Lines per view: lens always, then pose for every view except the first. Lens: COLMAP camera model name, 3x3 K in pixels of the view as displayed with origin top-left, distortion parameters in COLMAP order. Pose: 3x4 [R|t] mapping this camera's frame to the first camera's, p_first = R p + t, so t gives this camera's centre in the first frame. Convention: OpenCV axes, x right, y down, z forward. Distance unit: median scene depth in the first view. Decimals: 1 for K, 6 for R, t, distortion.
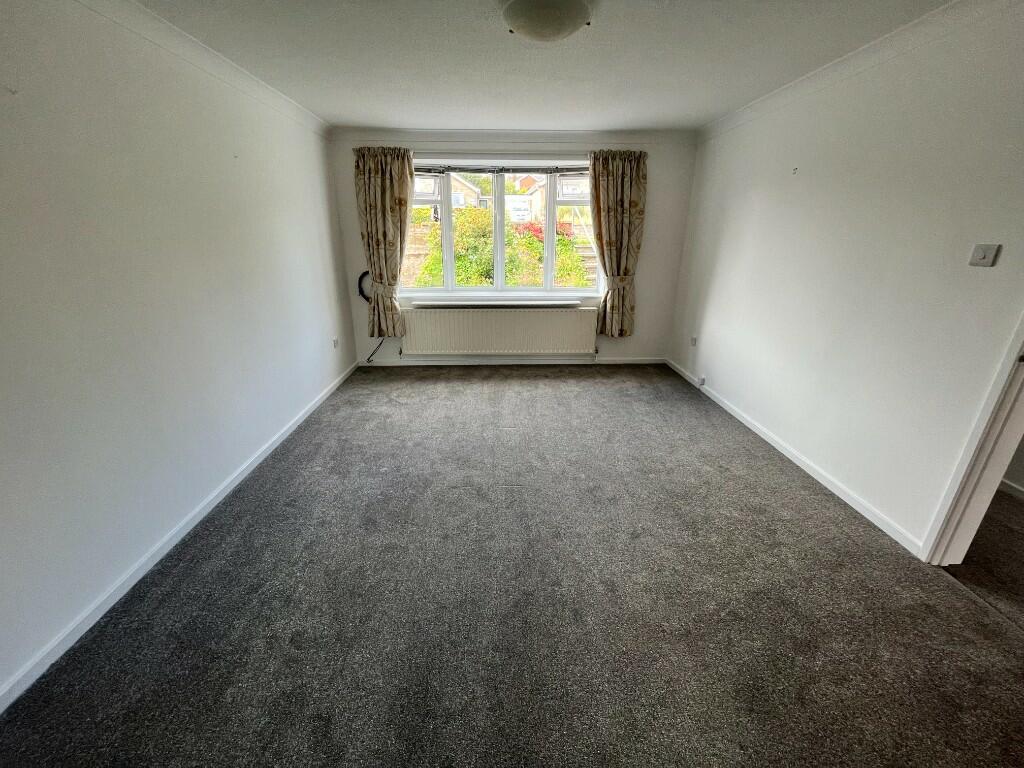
lens RADIAL K [[413.7, 0, 512.0], [0, 413.7, 384.0], [0, 0, 1]] dist [-0.000600, -0.002106]
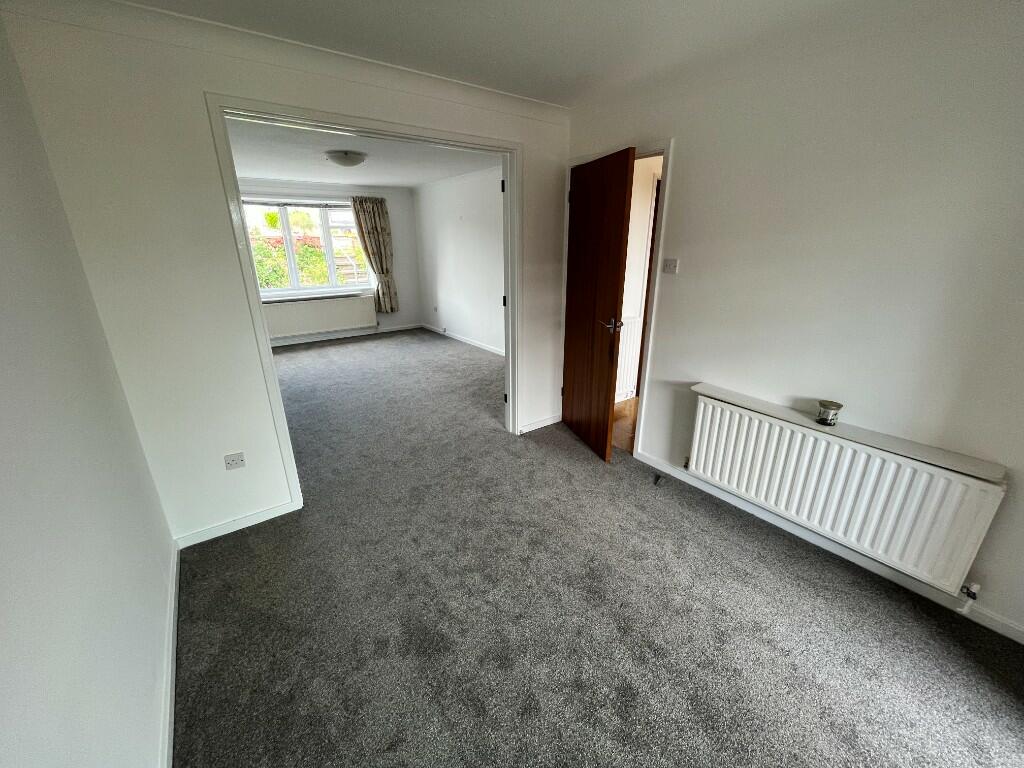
lens RADIAL K [[413.7, 0, 512.0], [0, 413.7, 384.0], [0, 0, 1]] dist [-0.000600, -0.002106]
pose [[0.823930, -0.193827, 0.532513, -0.269175], [0.204430, 0.978076, 0.039700, 0.195802], [-0.528533, 0.076151, 0.845490, -0.586525]]
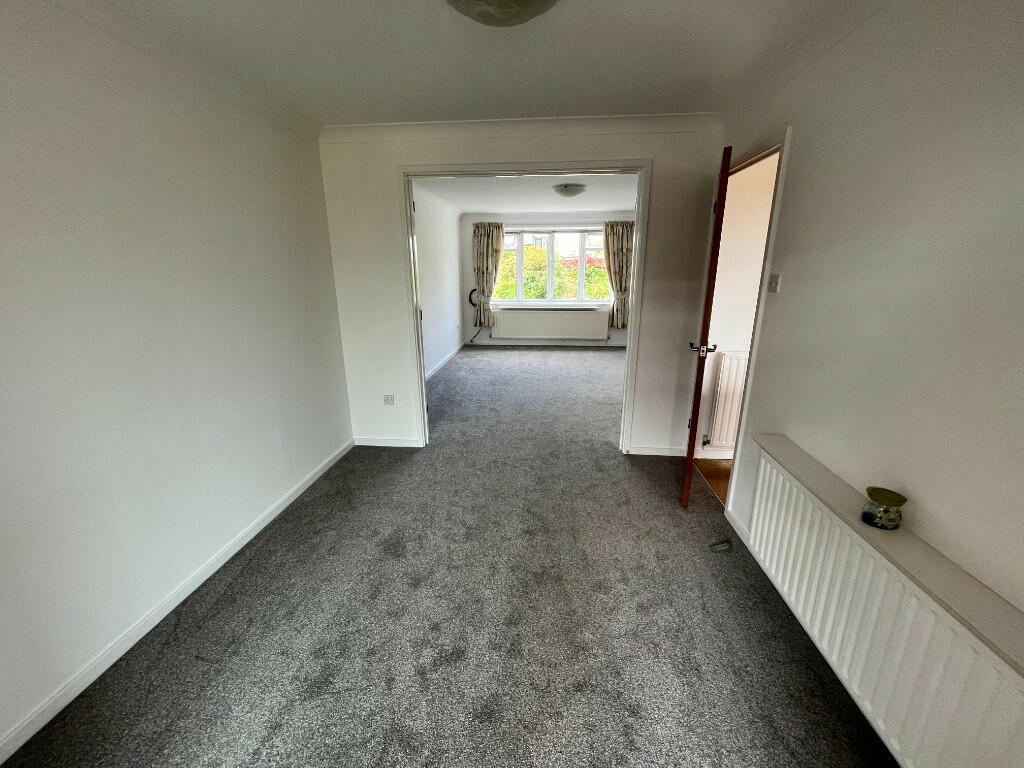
lens RADIAL K [[413.7, 0, 512.0], [0, 413.7, 384.0], [0, 0, 1]] dist [-0.000600, -0.002106]
pose [[0.992496, 0.026319, -0.119411, 0.028713], [-0.035191, 0.996725, -0.072807, 0.259506], [0.117104, 0.076463, 0.990172, -0.712448]]
